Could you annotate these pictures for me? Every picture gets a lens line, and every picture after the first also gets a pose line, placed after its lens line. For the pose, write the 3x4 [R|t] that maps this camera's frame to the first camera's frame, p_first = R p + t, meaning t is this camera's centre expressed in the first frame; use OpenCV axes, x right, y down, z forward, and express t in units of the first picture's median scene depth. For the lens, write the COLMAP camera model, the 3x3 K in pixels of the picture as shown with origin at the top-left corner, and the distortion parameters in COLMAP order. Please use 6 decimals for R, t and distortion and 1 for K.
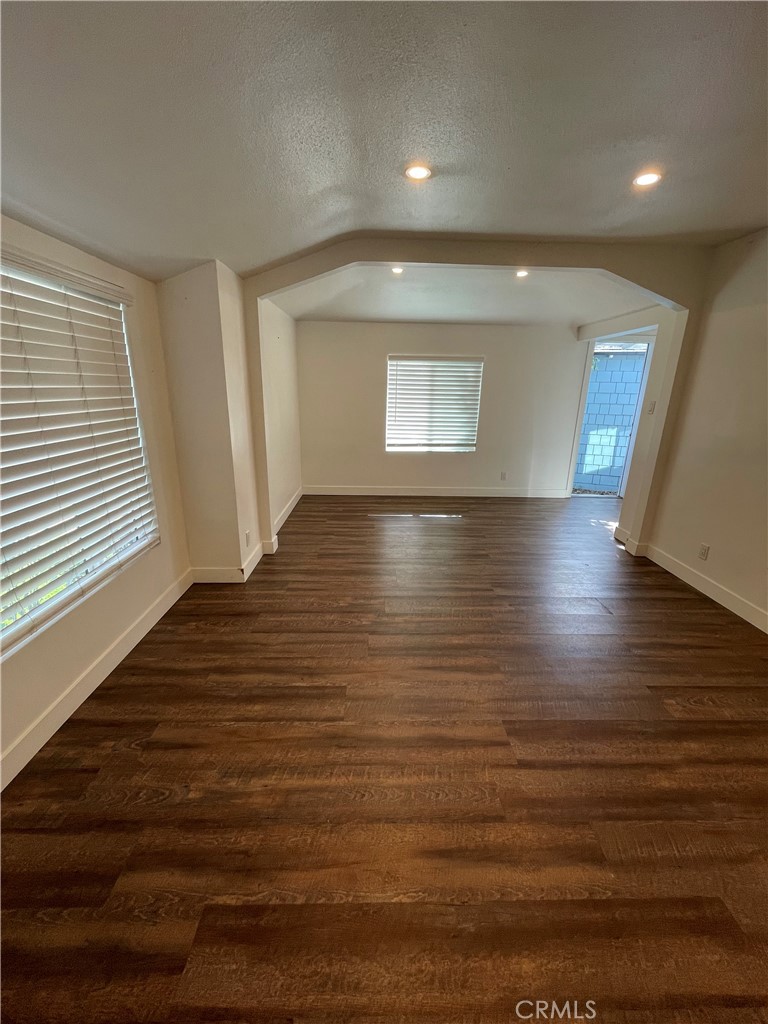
lens RADIAL K [[416.1, 0, 386.9], [0, 416.1, 514.1], [0, 0, 1]] dist [-0.000719, 0.000316]
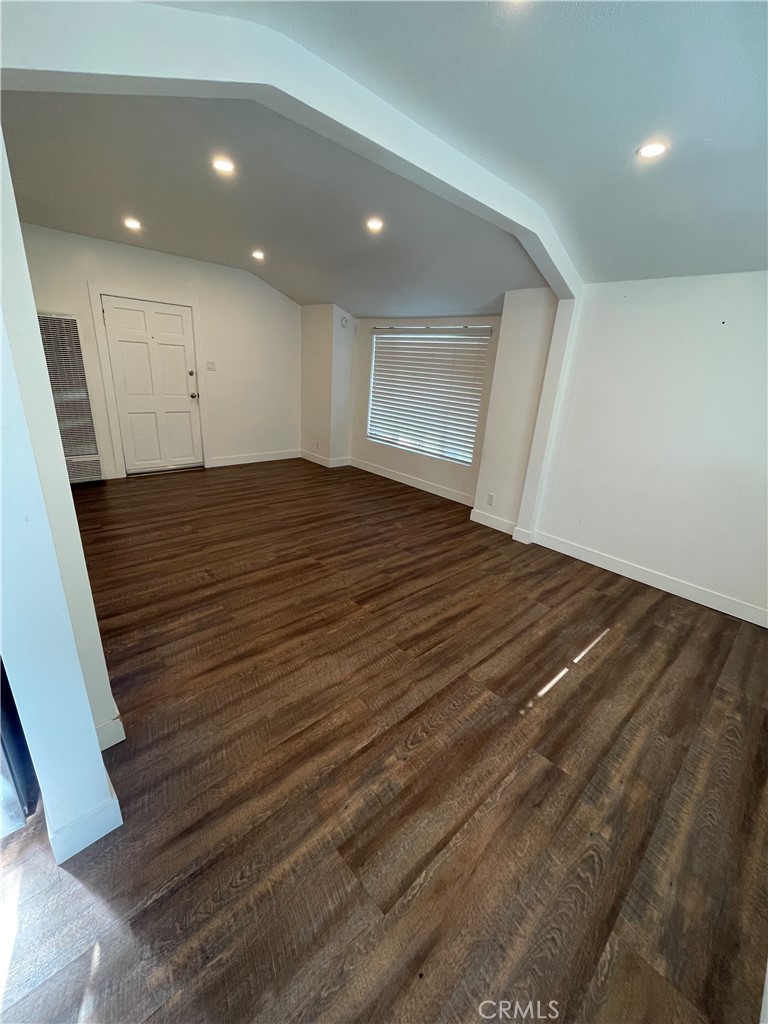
lens RADIAL K [[416.1, 0, 385.9], [0, 416.1, 509.4], [0, 0, 1]] dist [-0.000719, 0.000316]
pose [[-0.740022, 0.150650, -0.655493, 0.815513], [-0.282113, 0.815189, 0.505845, -0.514939], [0.610557, 0.559260, -0.560758, 1.667892]]
